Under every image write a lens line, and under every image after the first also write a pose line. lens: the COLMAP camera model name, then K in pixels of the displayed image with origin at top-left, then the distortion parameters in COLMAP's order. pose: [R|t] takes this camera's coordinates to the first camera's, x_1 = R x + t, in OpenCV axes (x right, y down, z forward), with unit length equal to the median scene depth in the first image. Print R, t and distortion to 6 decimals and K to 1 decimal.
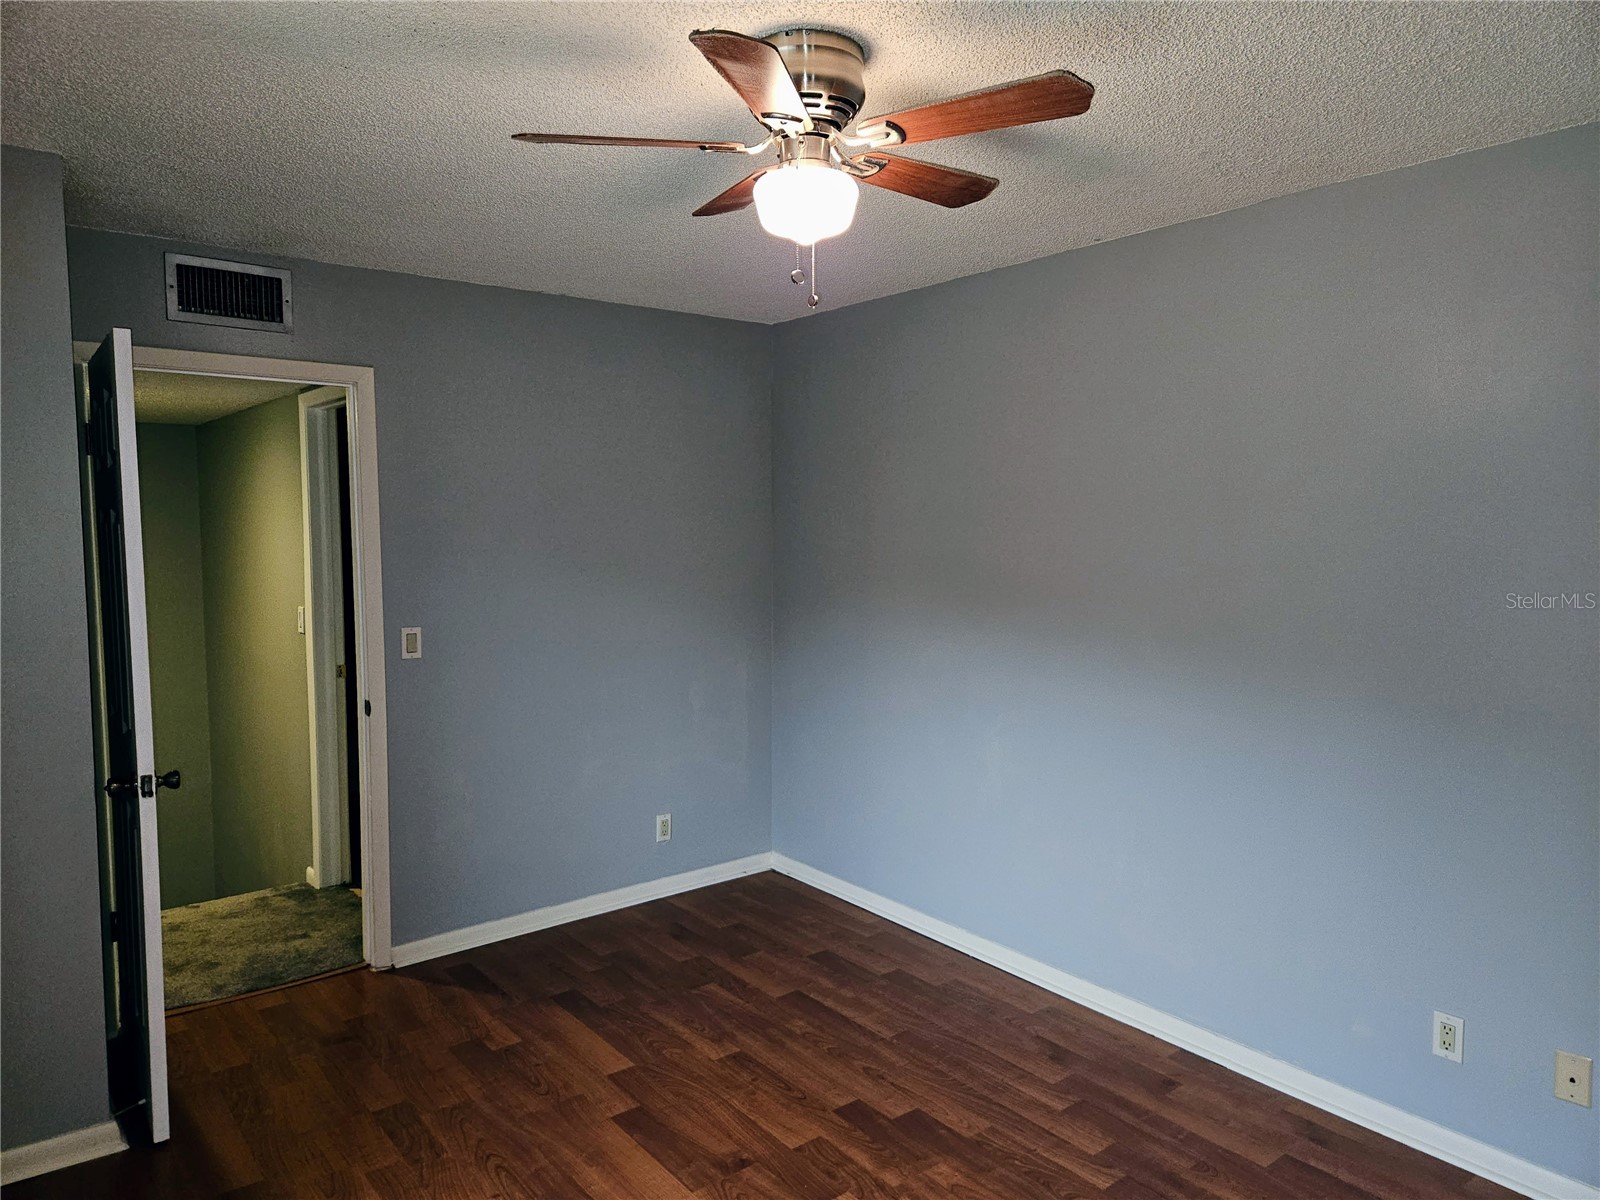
lens RADIAL K [[1066.8, 0, 799.0], [0, 1066.8, 597.5], [0, 0, 1]] dist [0.029512, -0.030608]
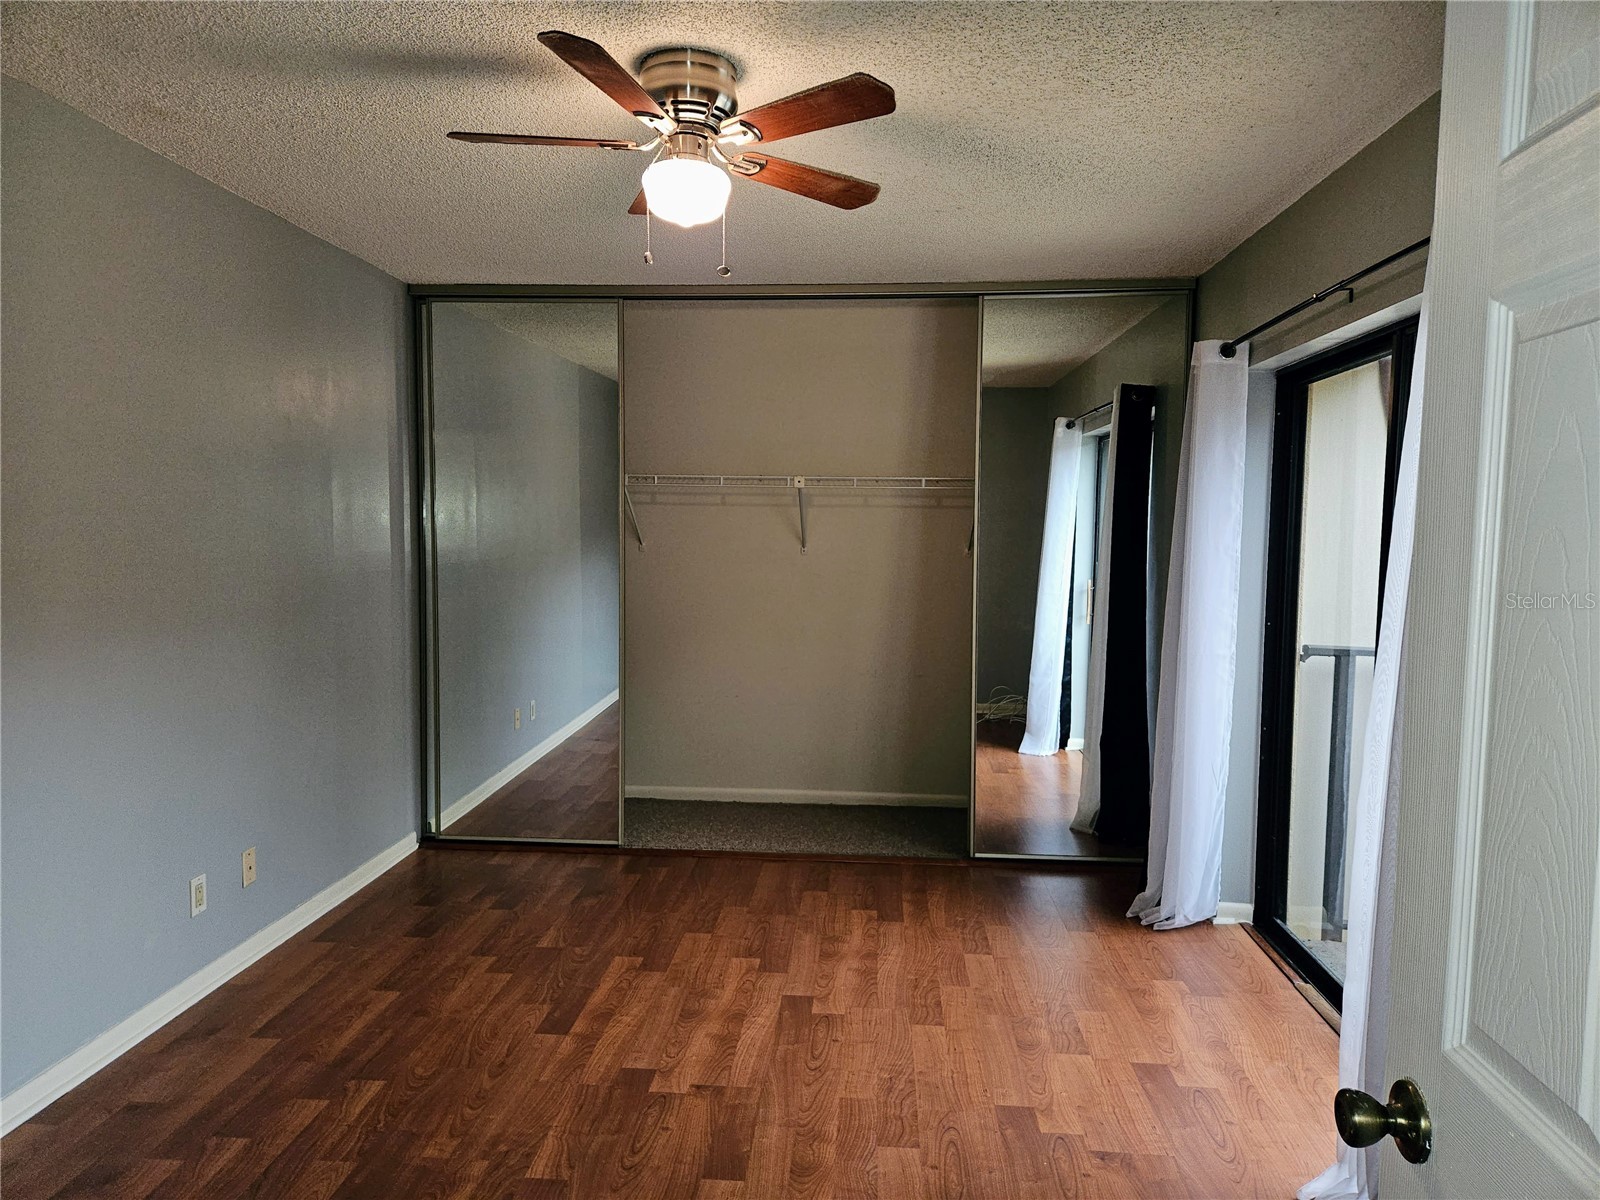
lens RADIAL K [[1066.8, 0, 791.1], [0, 1066.8, 607.3], [0, 0, 1]] dist [0.029512, -0.030608]
pose [[-0.725613, -0.068621, 0.684673, -0.677921], [0.033728, 0.990272, 0.134994, -0.053073], [-0.687276, 0.121046, -0.716240, 1.346968]]
